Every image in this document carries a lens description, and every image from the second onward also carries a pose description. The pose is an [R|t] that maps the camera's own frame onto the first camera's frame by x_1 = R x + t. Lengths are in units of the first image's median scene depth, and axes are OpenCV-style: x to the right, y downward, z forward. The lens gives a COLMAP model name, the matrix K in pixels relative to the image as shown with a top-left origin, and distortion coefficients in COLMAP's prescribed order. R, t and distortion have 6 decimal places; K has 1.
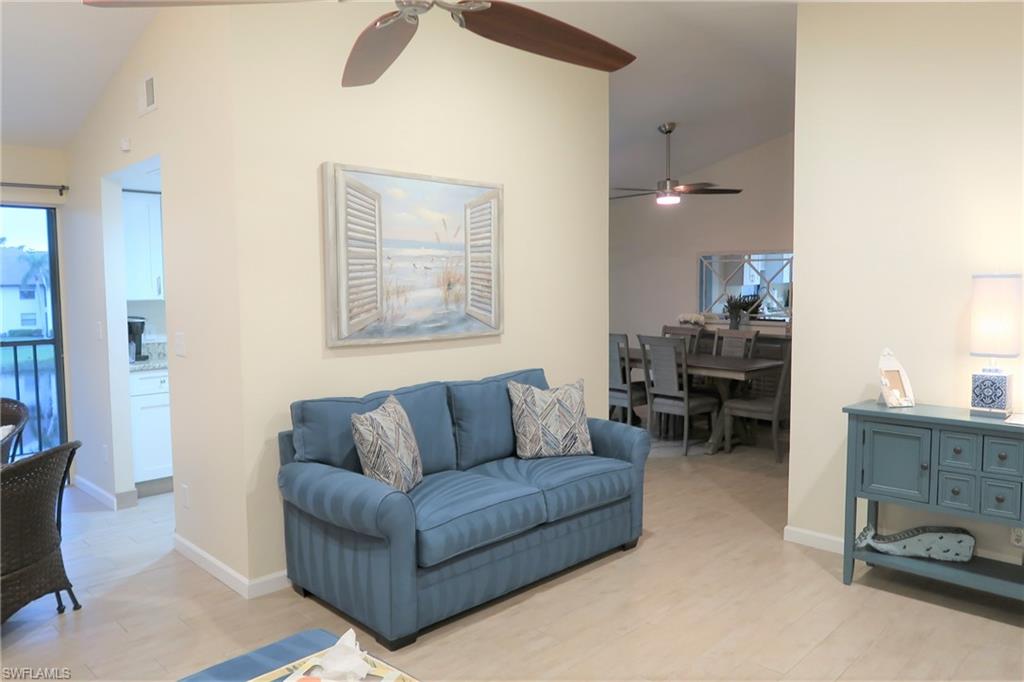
lens RADIAL K [[719.6, 0, 512.0], [0, 719.6, 341.0], [0, 0, 1]] dist [-0.004133, -0.001345]
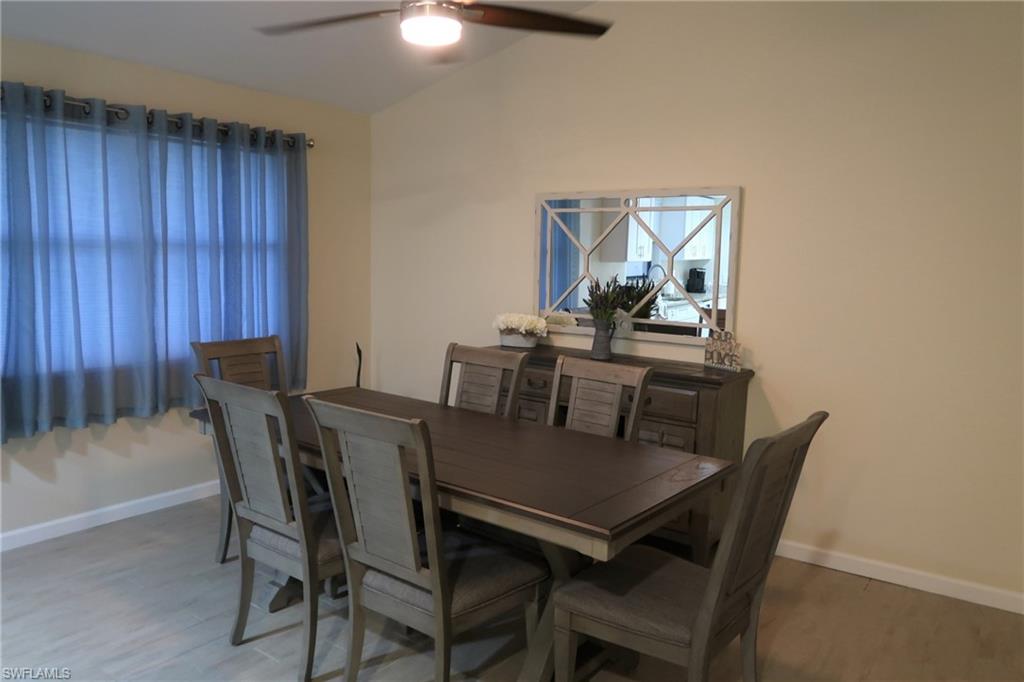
lens RADIAL K [[719.6, 0, 512.0], [0, 719.6, 341.0], [0, 0, 1]] dist [-0.004133, -0.001345]
pose [[0.989044, 0.013099, 0.147037, 0.172995], [-0.018520, 0.999196, 0.035561, -0.037490], [-0.146453, -0.037895, 0.988492, 0.516032]]
